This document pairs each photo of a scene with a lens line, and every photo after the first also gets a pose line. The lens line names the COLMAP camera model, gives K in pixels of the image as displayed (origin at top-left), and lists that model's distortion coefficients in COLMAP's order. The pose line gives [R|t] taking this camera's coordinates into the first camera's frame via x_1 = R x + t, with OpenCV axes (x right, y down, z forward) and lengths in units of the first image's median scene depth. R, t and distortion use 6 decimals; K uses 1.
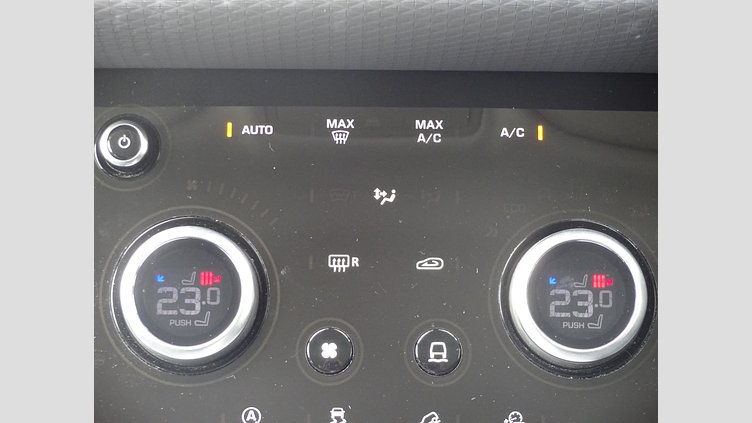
lens RADIAL K [[2671.8, 0, 377.3], [0, 2671.8, 209.3], [0, 0, 1]] dist [-0.933510, 0.000000]
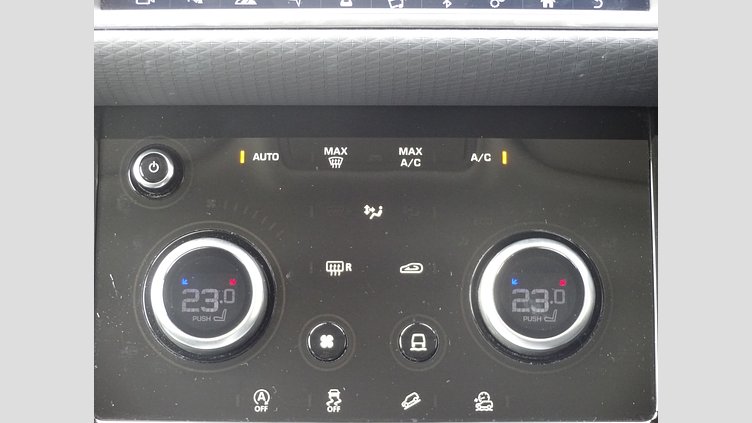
lens RADIAL K [[2671.8, 0, 375.5], [0, 2671.8, 214.2], [0, 0, 1]] dist [-0.933510, 0.000000]
pose [[0.999772, -0.007566, -0.019968, 0.027797], [0.007331, 0.999903, -0.011820, 0.010320], [0.020056, 0.011671, 0.999731, -0.190037]]
